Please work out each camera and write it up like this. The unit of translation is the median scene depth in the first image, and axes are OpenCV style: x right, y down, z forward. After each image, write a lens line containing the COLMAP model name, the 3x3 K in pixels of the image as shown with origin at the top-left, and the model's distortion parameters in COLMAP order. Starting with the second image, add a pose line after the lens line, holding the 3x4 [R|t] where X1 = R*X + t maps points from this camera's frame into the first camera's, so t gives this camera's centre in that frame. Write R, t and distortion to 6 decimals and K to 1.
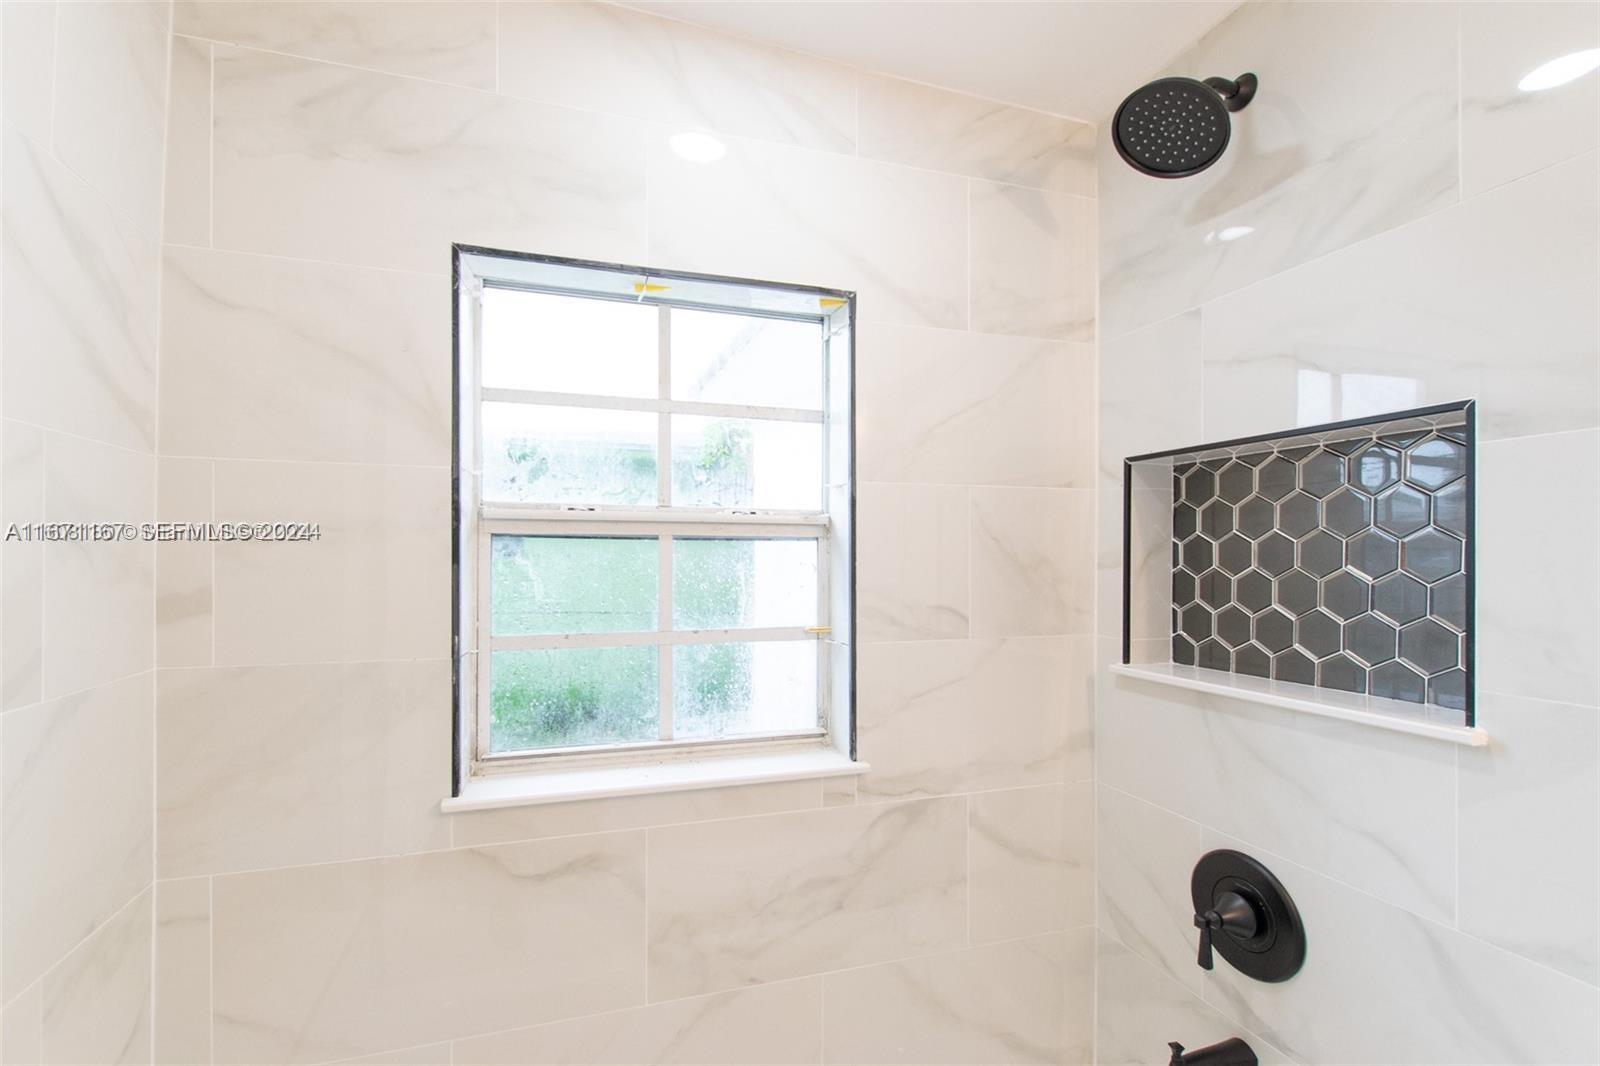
lens RADIAL K [[724.0, 0, 794.0], [0, 724.0, 534.2], [0, 0, 1]] dist [0.013463, -0.003093]
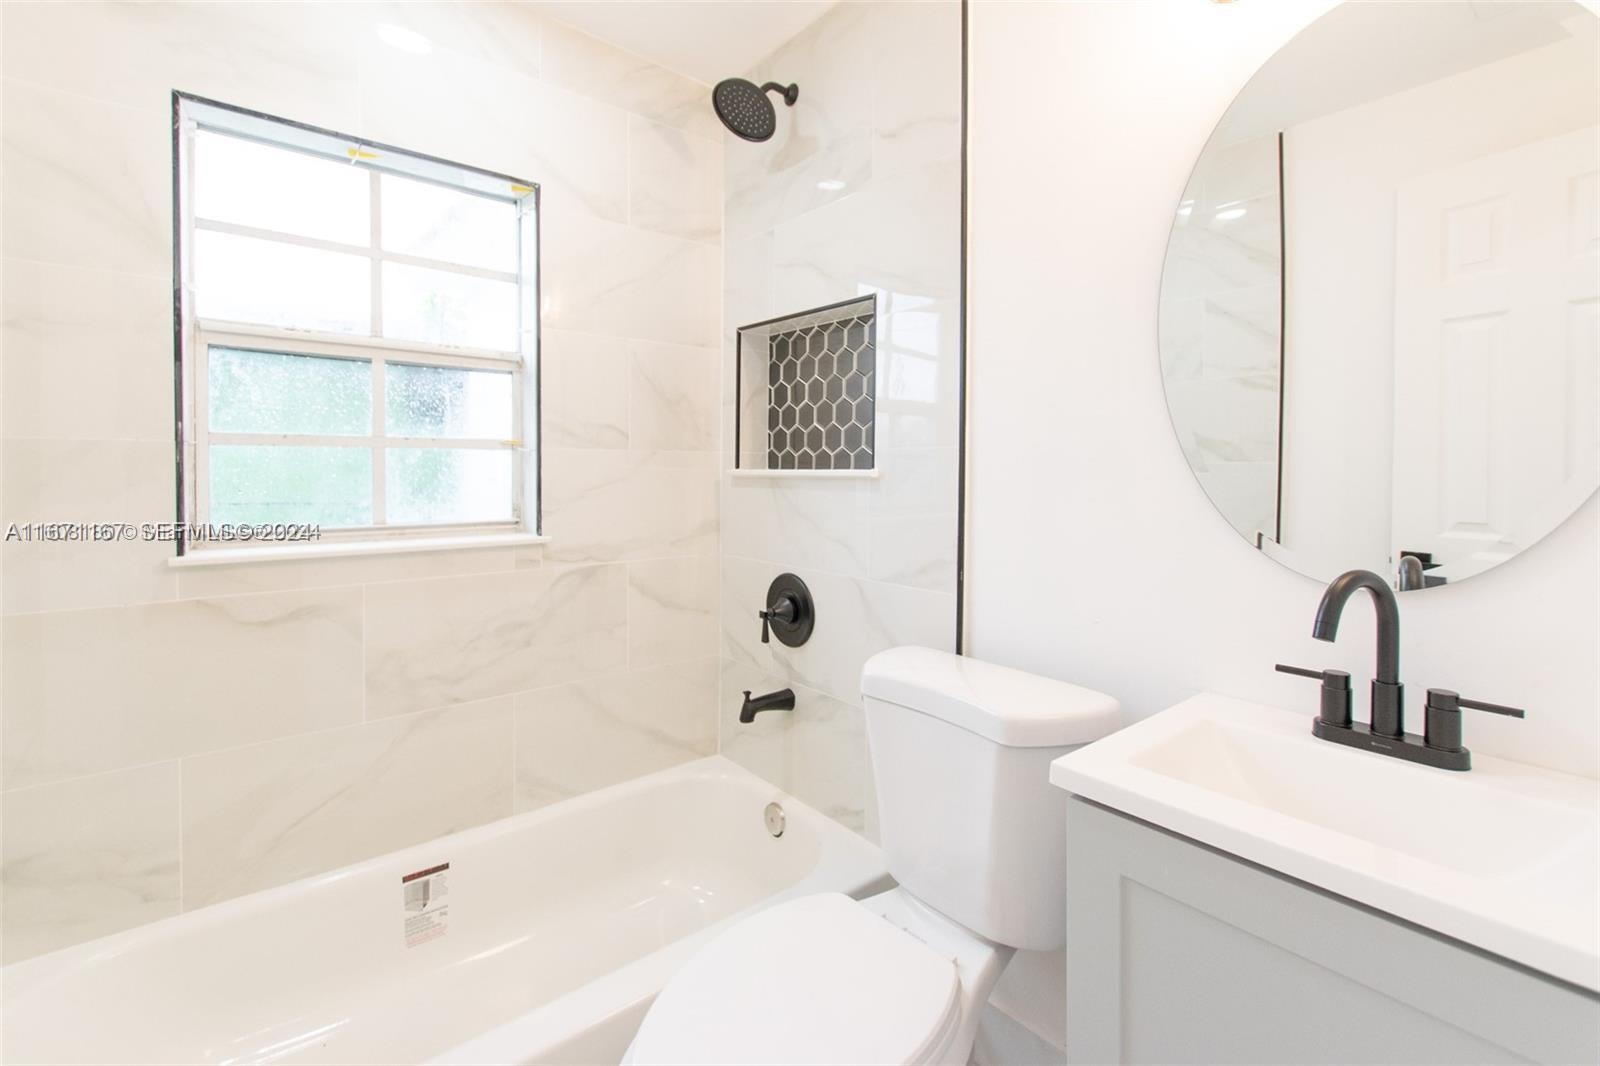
lens RADIAL K [[724.0, 0, 809.3], [0, 724.0, 485.1], [0, 0, 1]] dist [0.013463, -0.003093]
pose [[0.931742, 0.002792, 0.363110, 0.061094], [-0.021290, 0.998670, 0.046954, 0.146021], [-0.362496, -0.051480, 0.930562, -0.452547]]
